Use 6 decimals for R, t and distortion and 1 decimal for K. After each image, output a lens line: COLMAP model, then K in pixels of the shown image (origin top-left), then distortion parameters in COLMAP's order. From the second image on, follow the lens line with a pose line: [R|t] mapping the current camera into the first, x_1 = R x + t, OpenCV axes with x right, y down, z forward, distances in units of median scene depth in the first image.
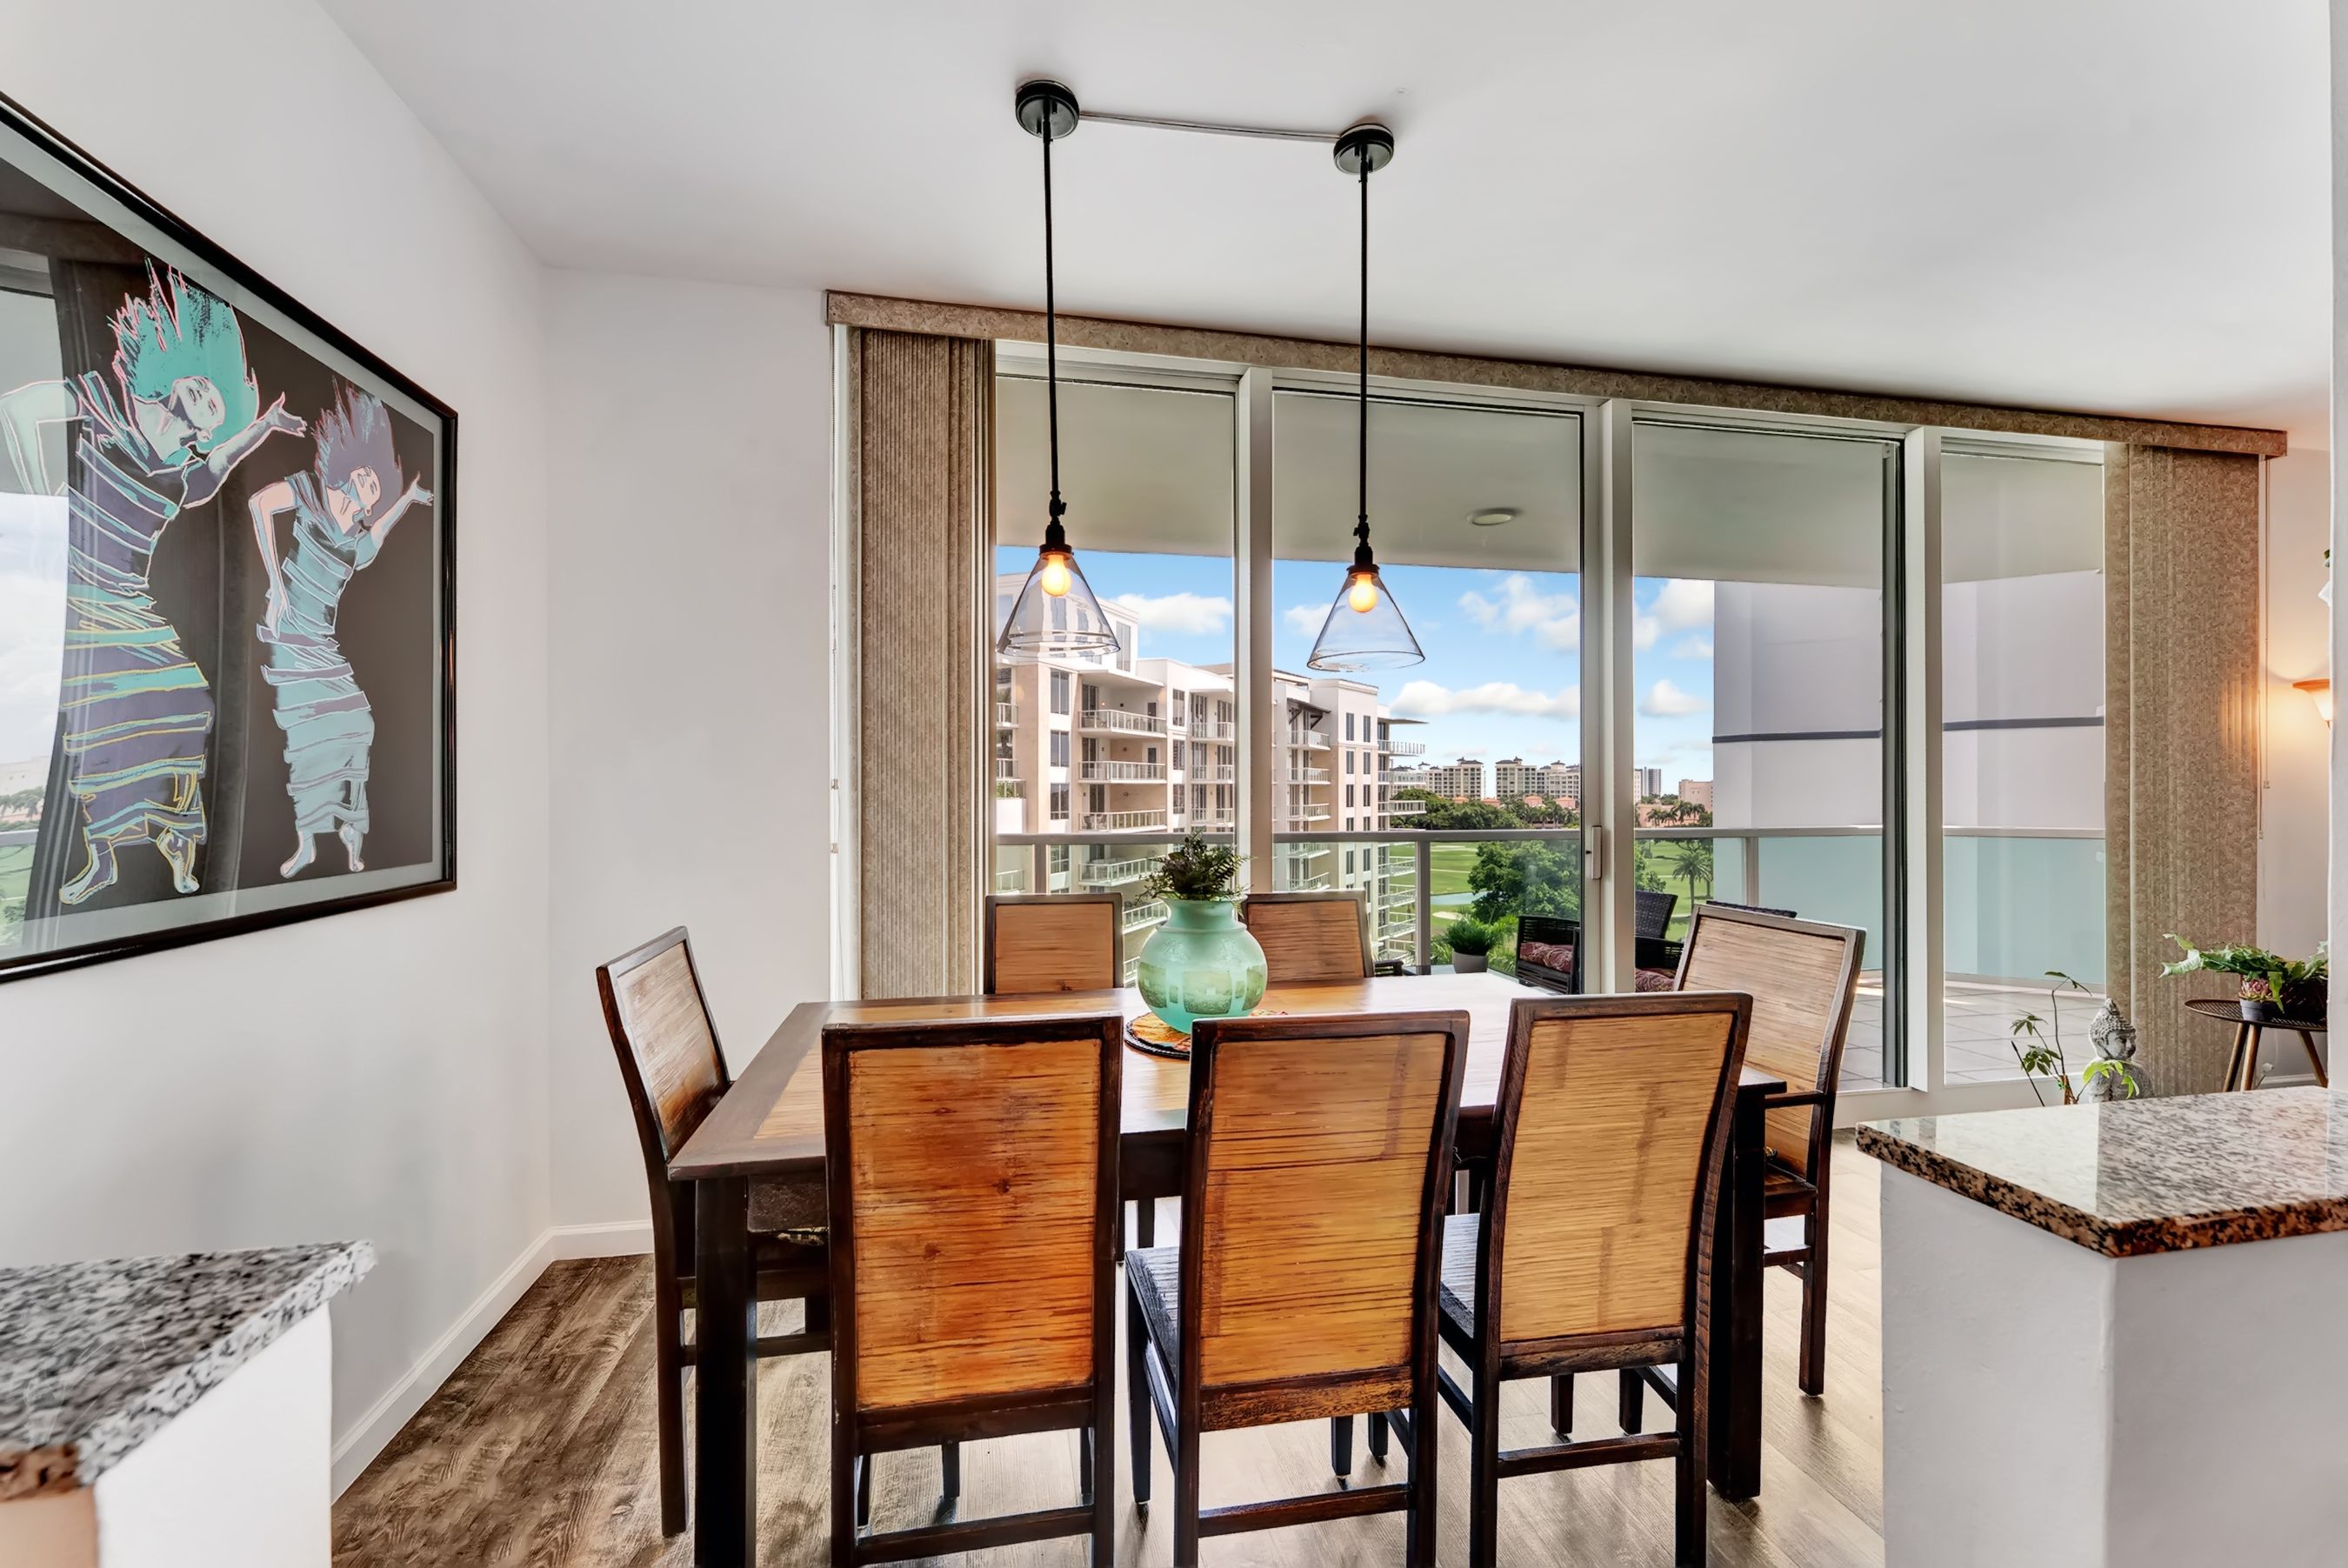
lens RADIAL K [[942.1, 0, 1181.9], [0, 942.1, 787.6], [0, 0, 1]] dist [0.000578, 0.000255]
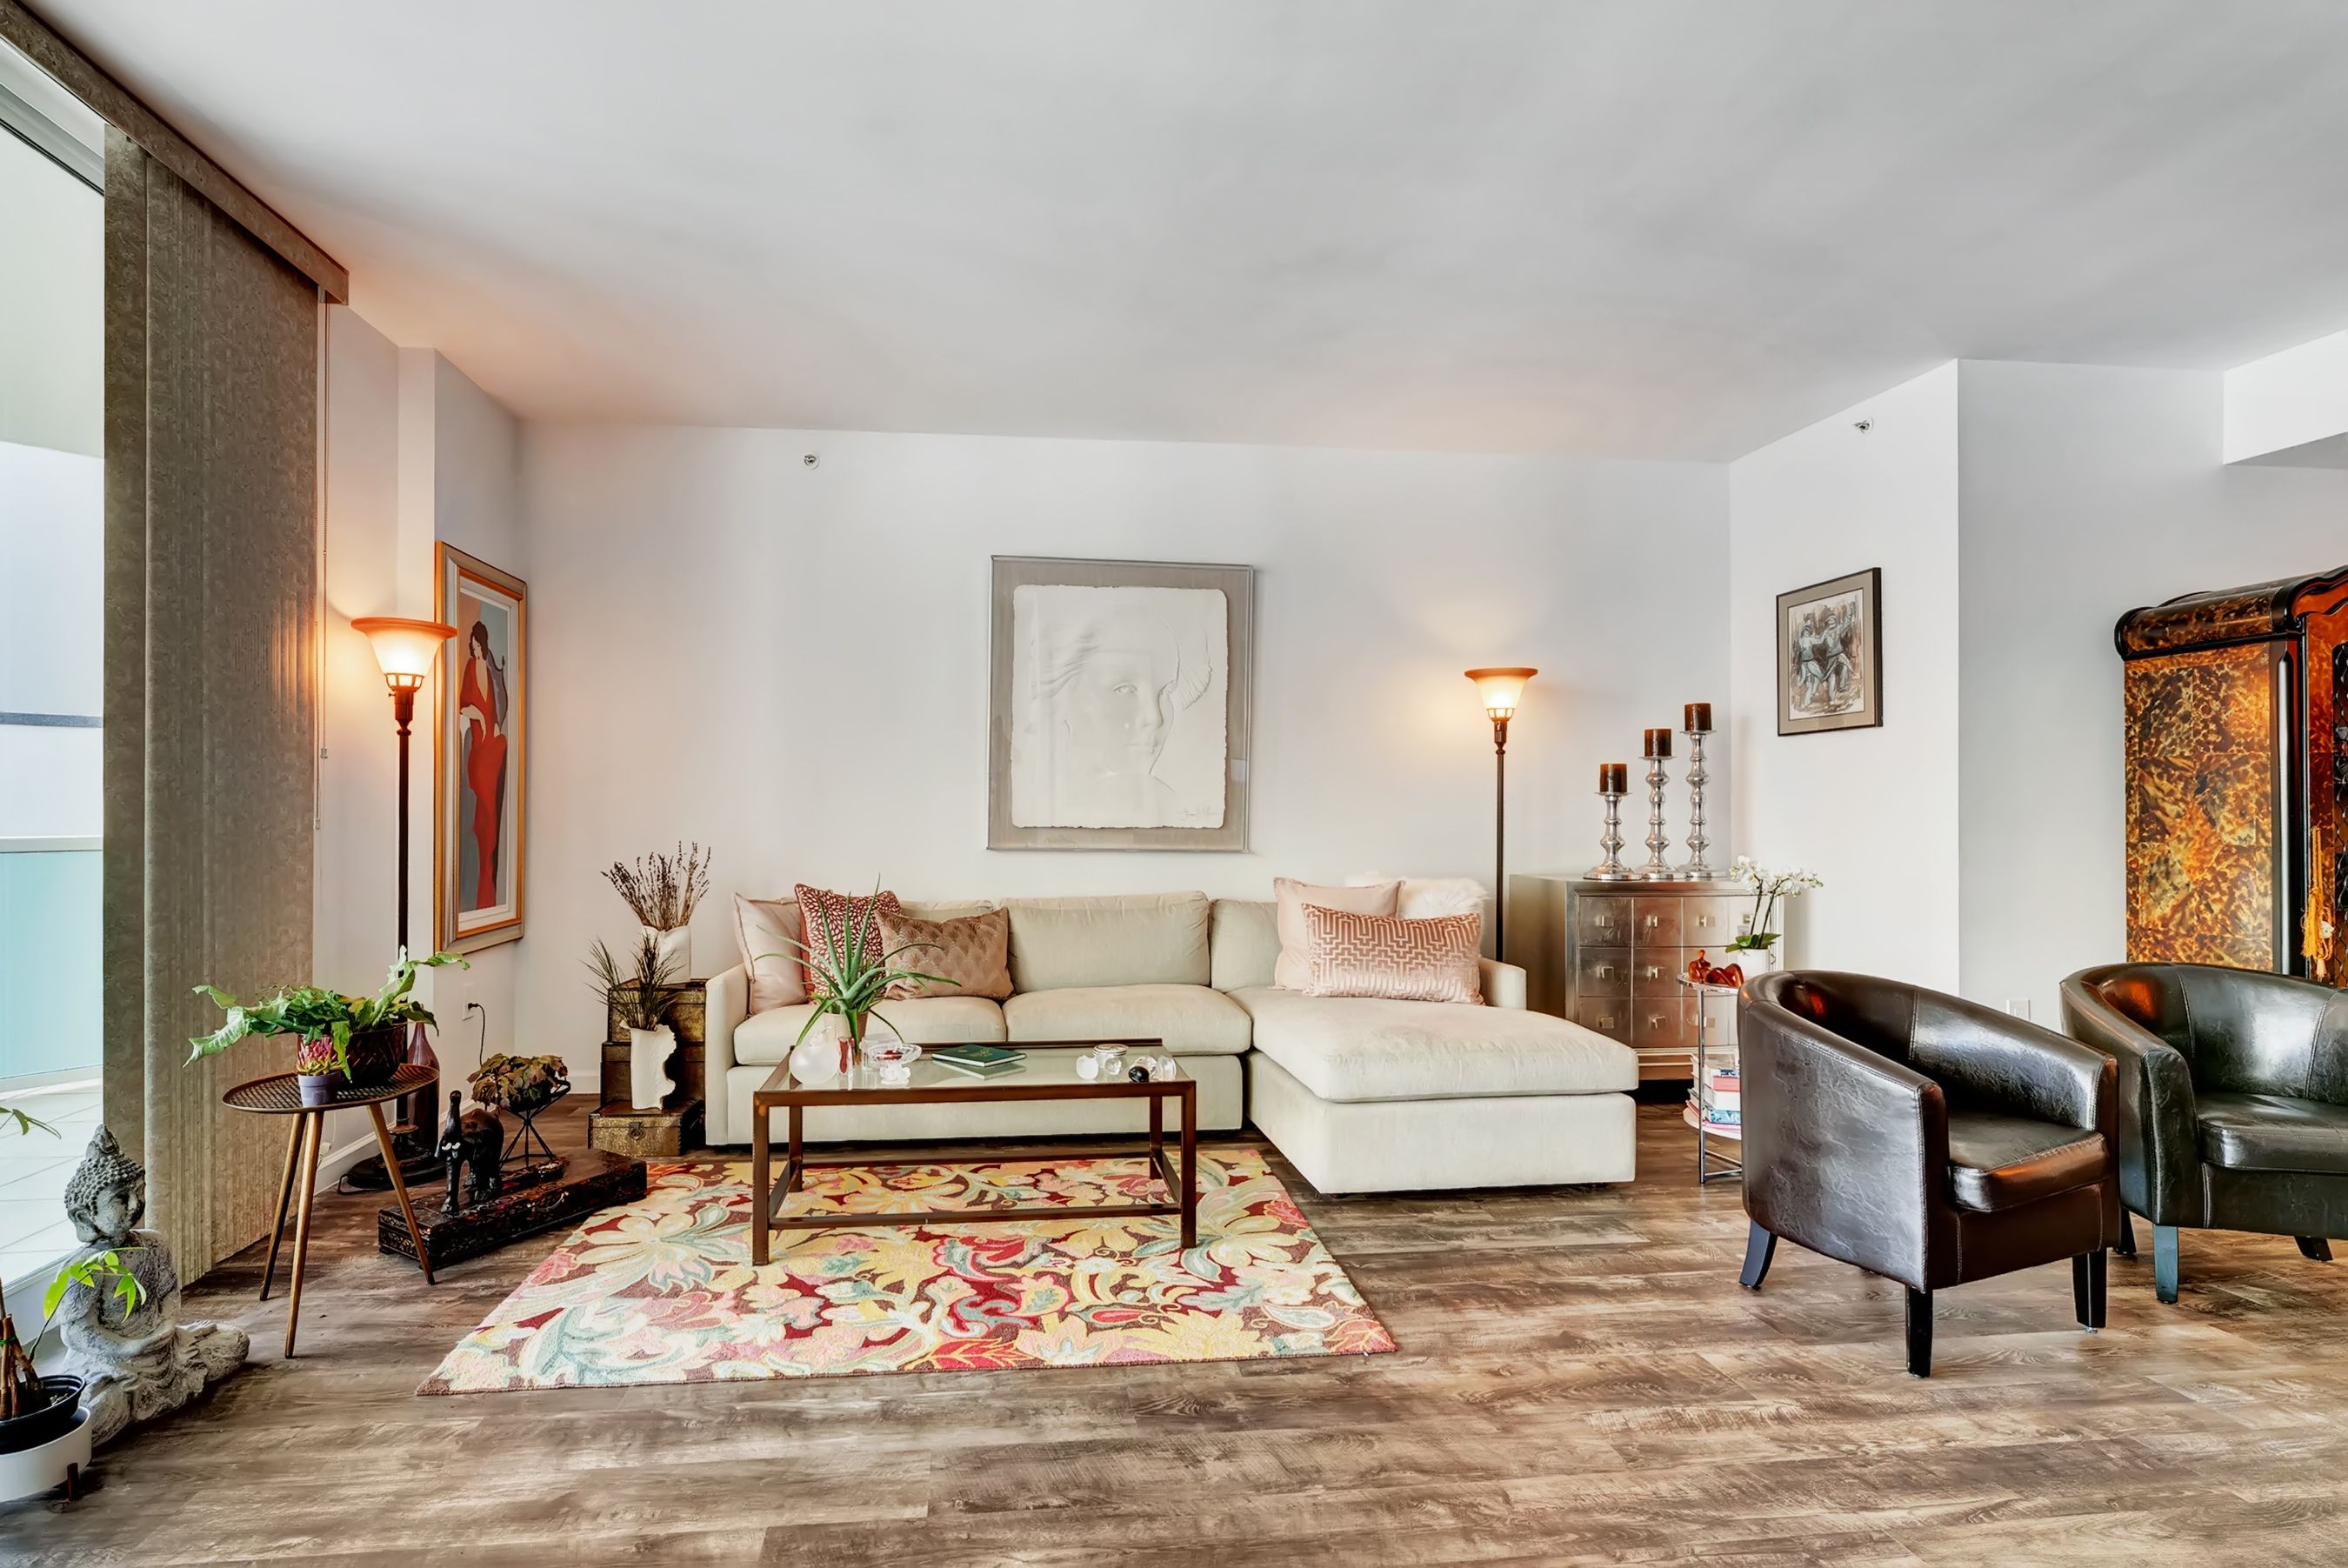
lens RADIAL K [[1119.3, 0, 1087.1], [0, 1119.3, 800.3], [0, 0, 1]] dist [-0.004223, 0.000161]
pose [[0.103647, 0.006151, 0.994595, 0.367896], [0.001806, 0.999978, -0.006372, 0.039480], [-0.994612, 0.002456, 0.103634, 0.337578]]
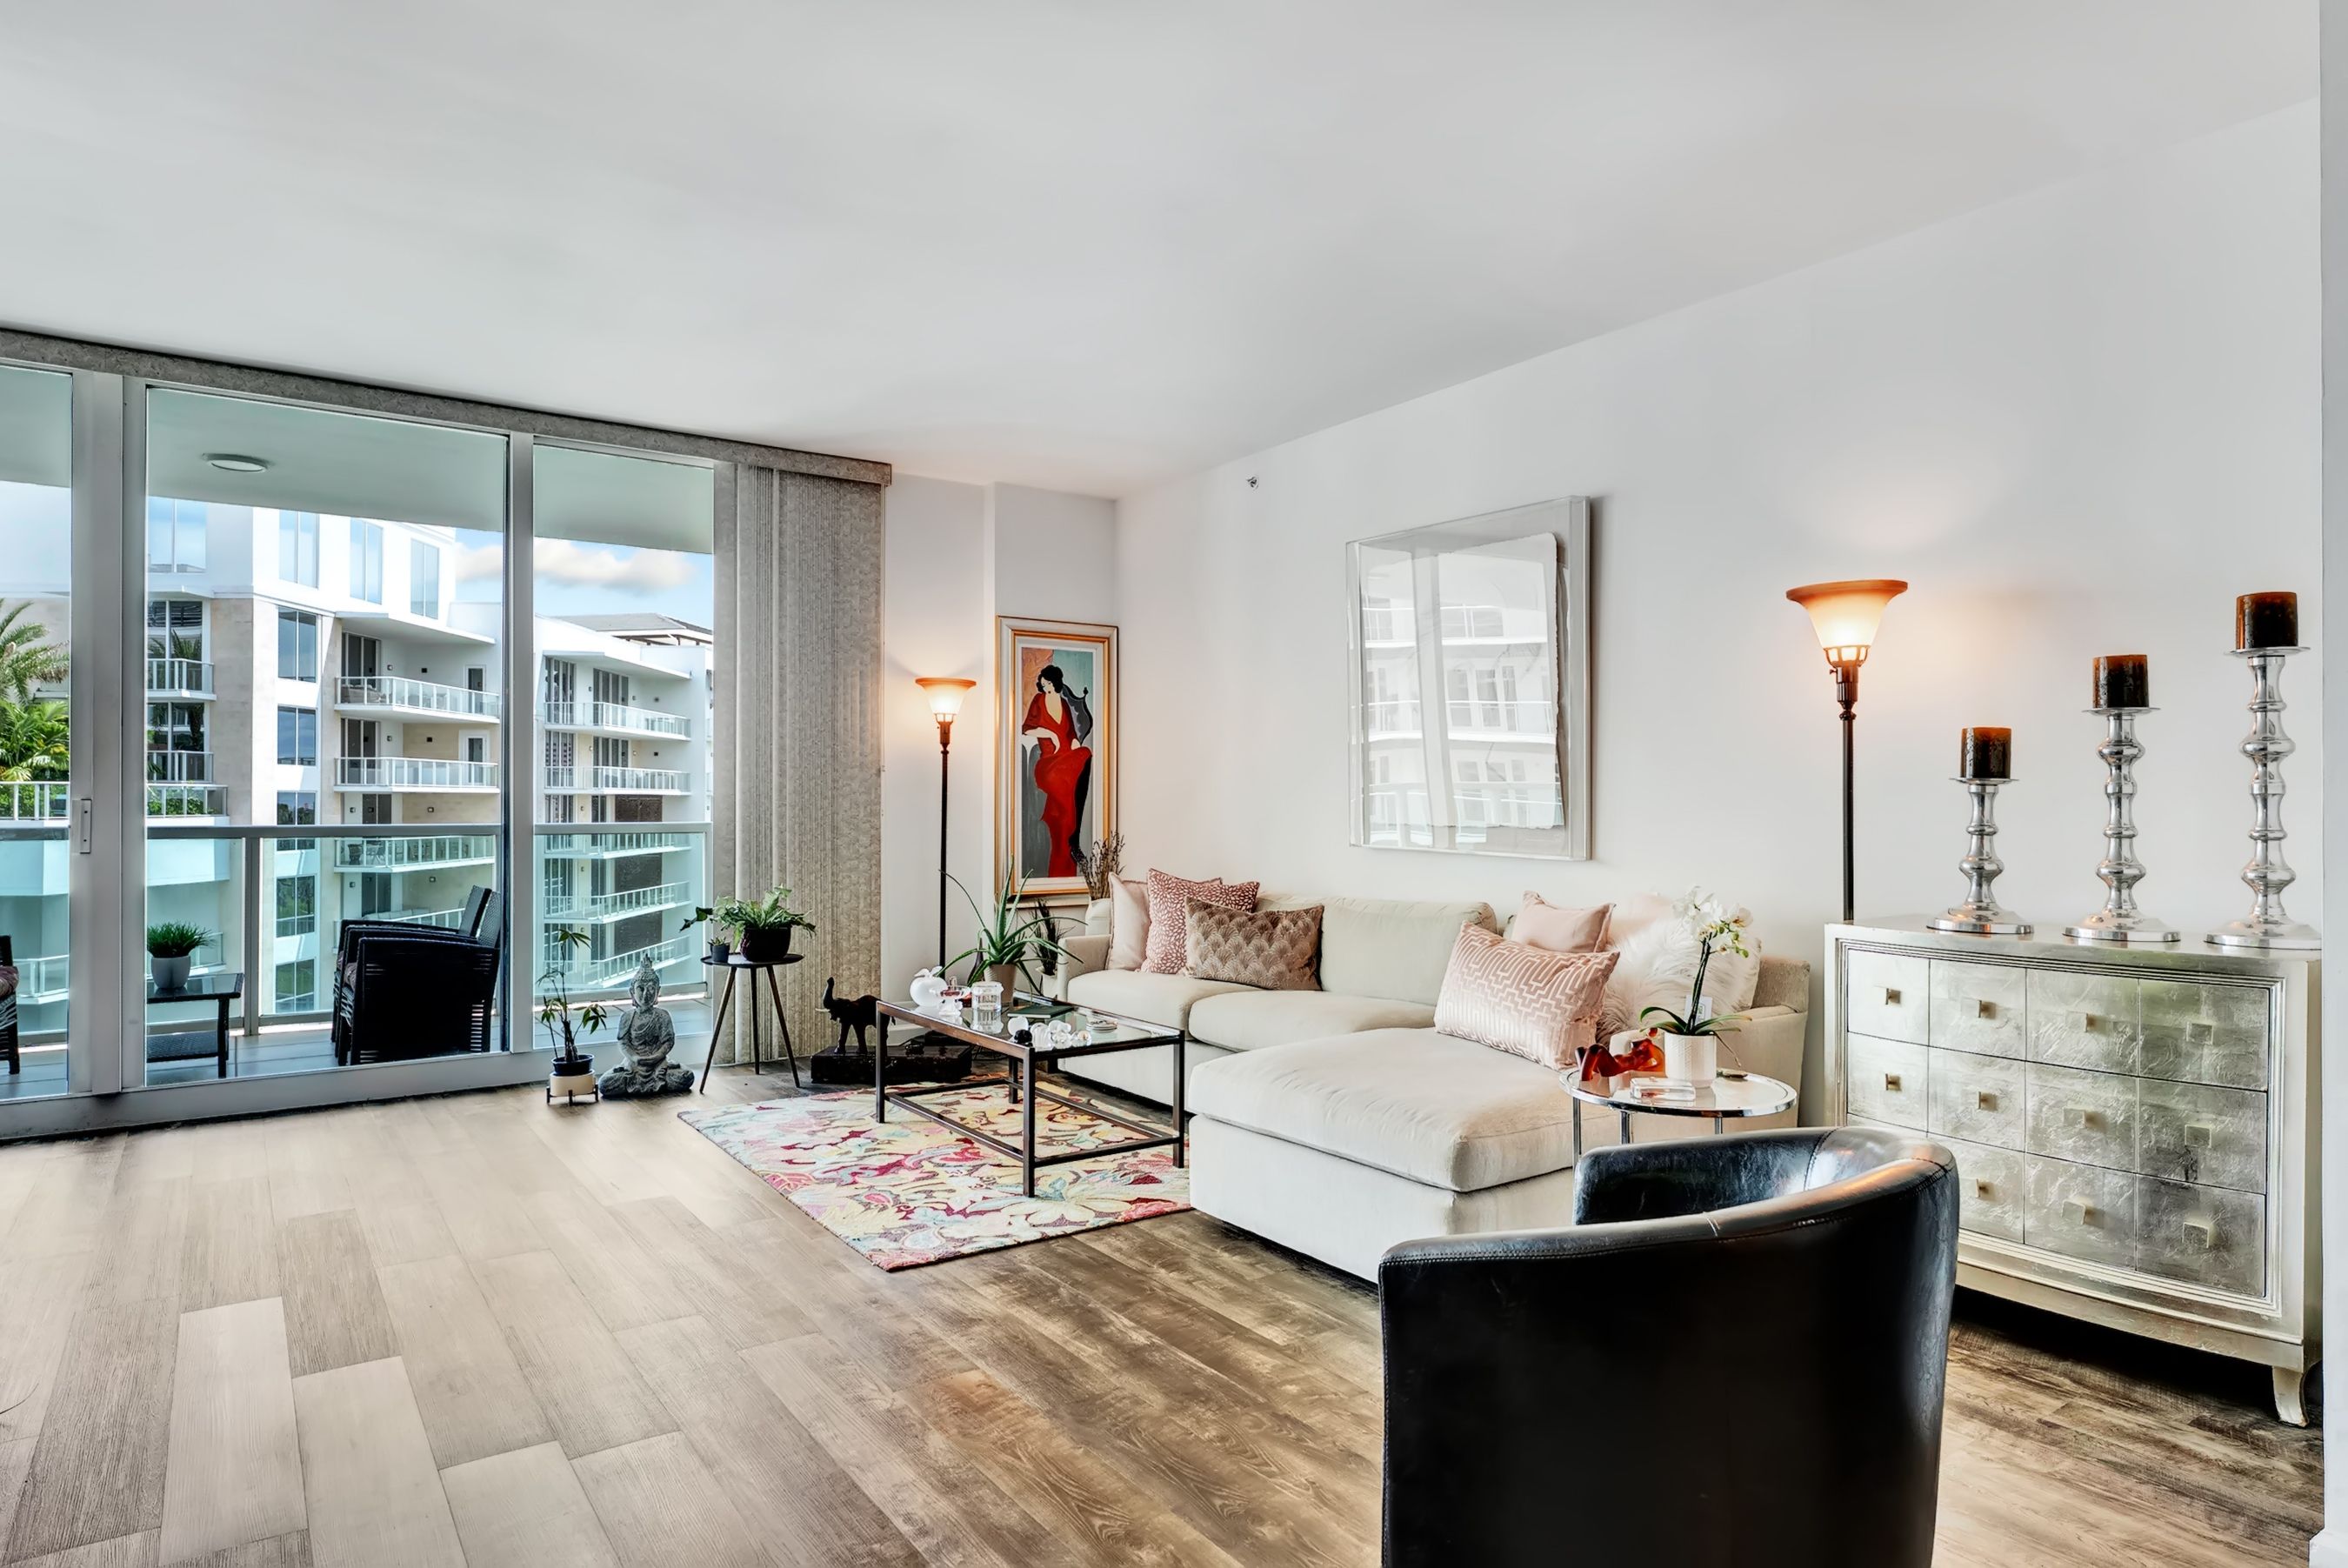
lens RADIAL K [[1347.0, 0, 1174.0], [0, 1347.0, 784.0], [0, 0, 1]] dist [0.005038, 0.000282]
pose [[0.920058, 0.005383, 0.391746, 0.835461], [0.000043, 0.999904, -0.013842, 0.038976], [-0.391783, 0.012752, 0.919969, -0.652097]]
